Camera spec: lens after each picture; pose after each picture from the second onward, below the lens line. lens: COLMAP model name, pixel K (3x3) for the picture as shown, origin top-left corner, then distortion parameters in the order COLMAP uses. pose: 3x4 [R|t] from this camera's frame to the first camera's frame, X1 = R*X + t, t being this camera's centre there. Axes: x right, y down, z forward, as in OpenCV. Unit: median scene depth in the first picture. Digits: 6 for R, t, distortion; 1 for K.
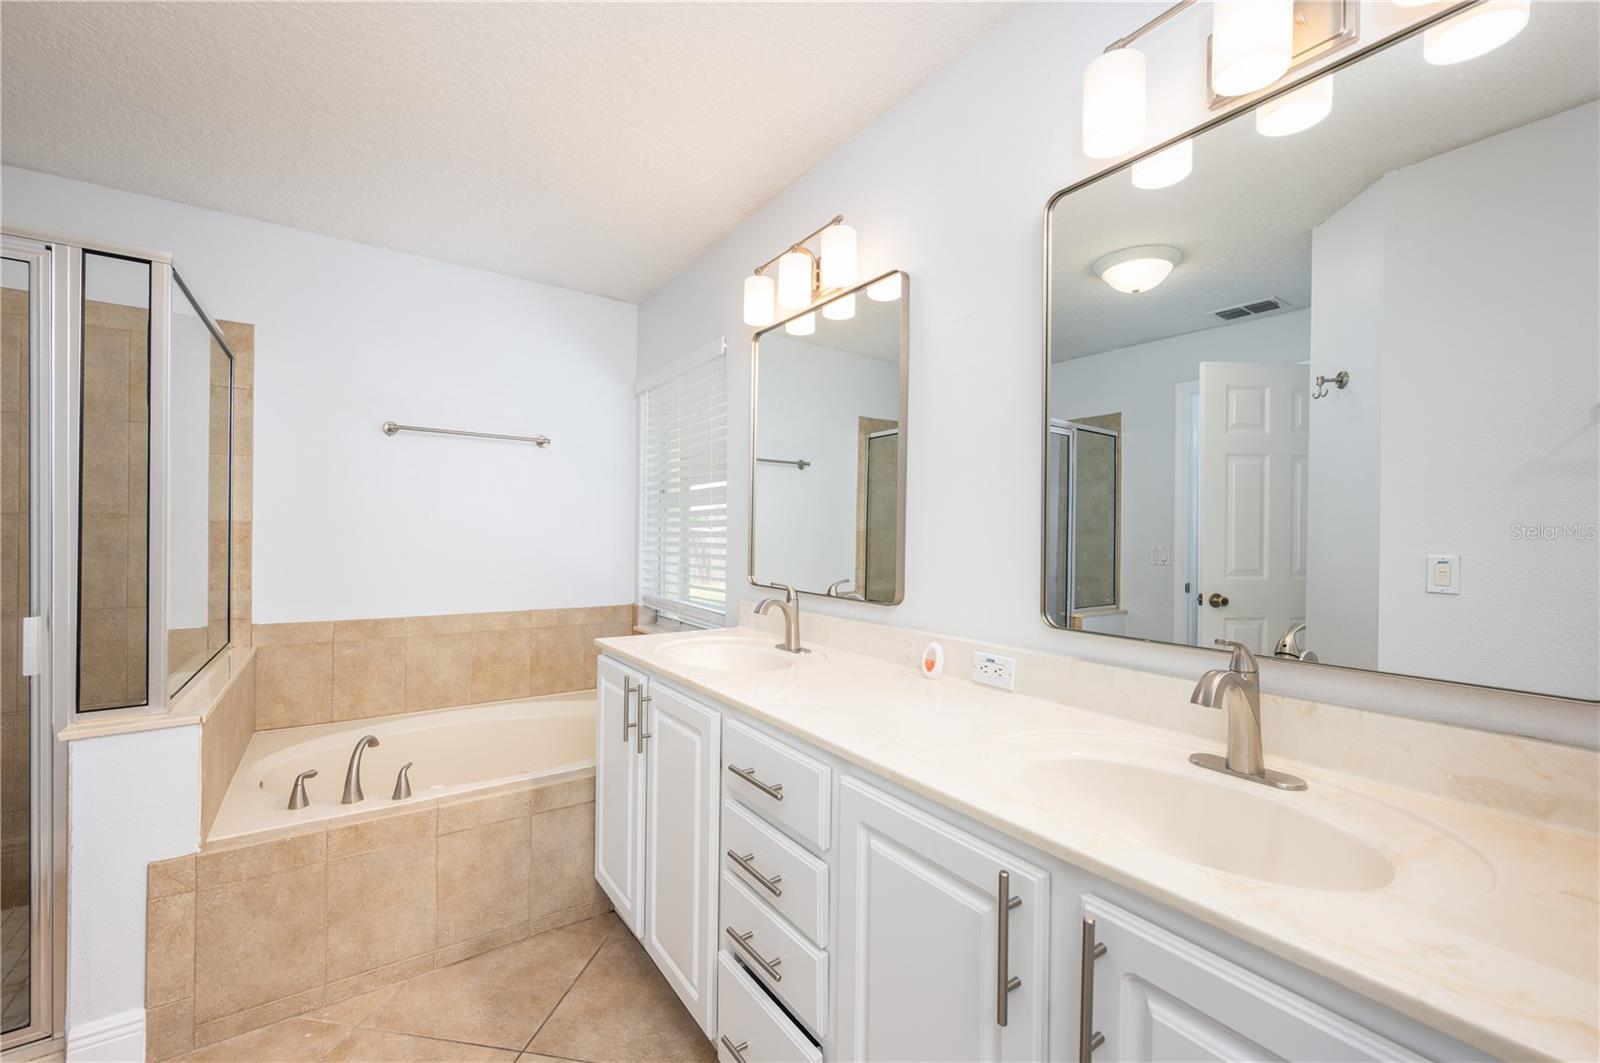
lens RADIAL K [[630.2, 0, 799.1], [0, 630.2, 533.7], [0, 0, 1]] dist [0.000117, -0.000361]
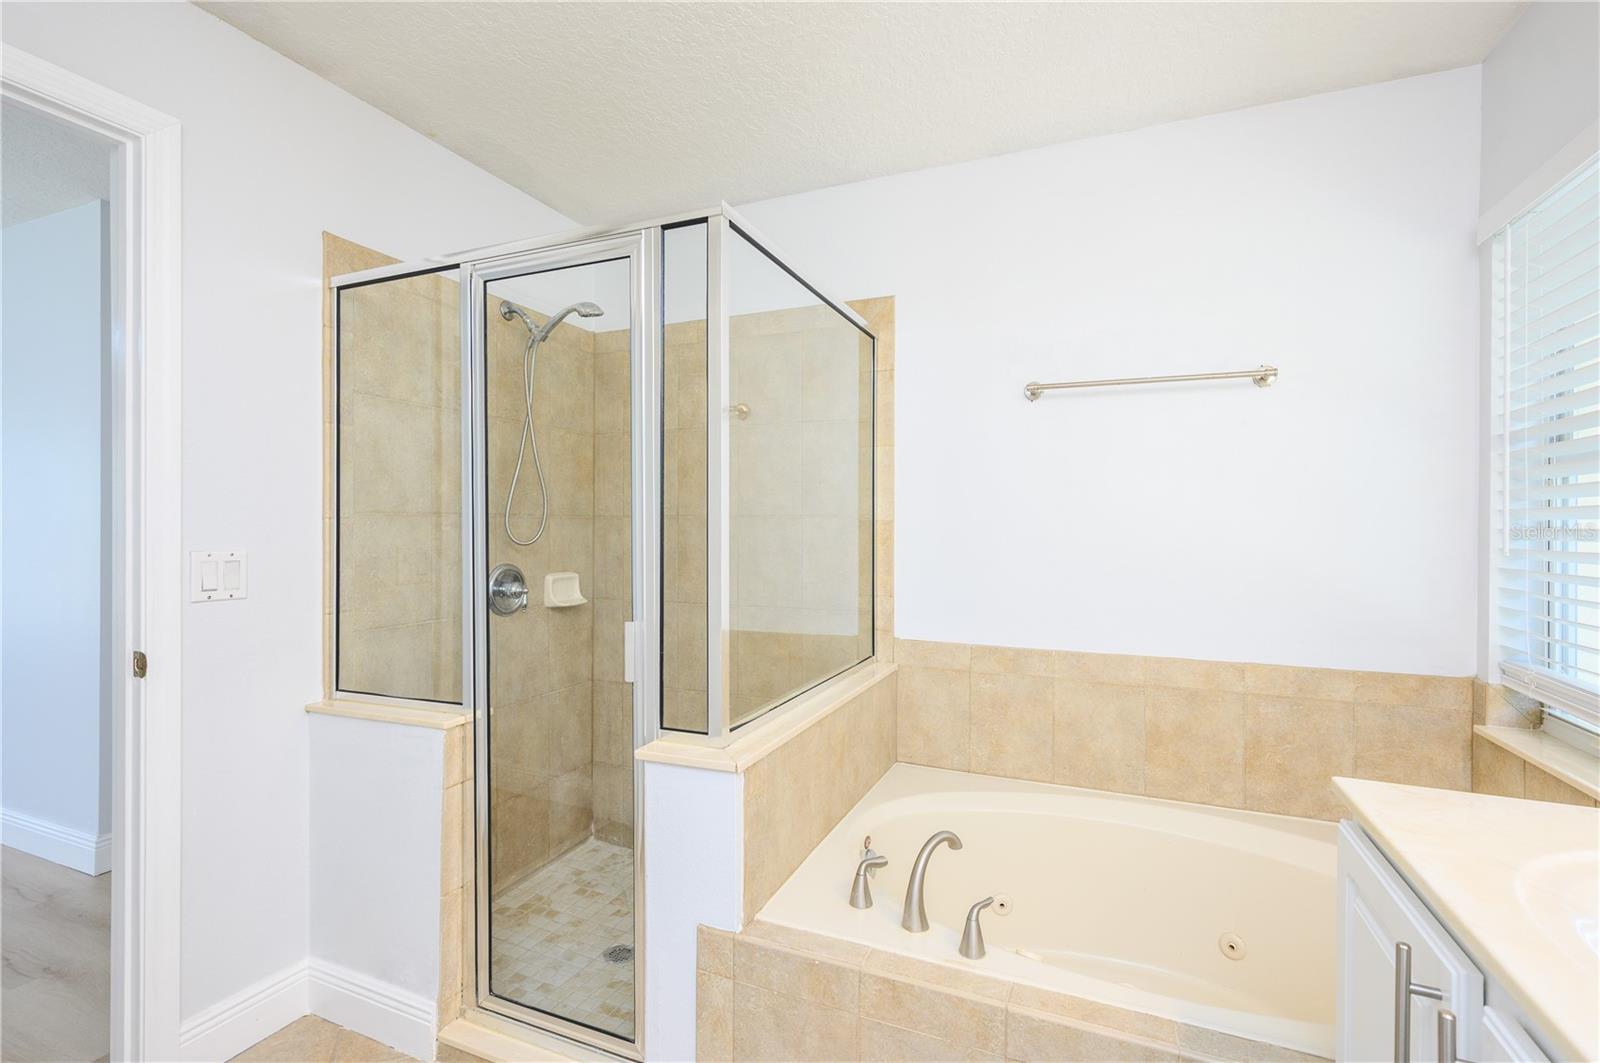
lens RADIAL K [[727.4, 0, 799.0], [0, 727.4, 529.9], [0, 0, 1]] dist [0.000392, -0.000096]
pose [[0.519526, -0.005557, -0.854436, -0.074238], [0.002296, 0.999984, -0.005108, -0.001492], [0.854451, 0.000692, 0.519531, 0.366160]]
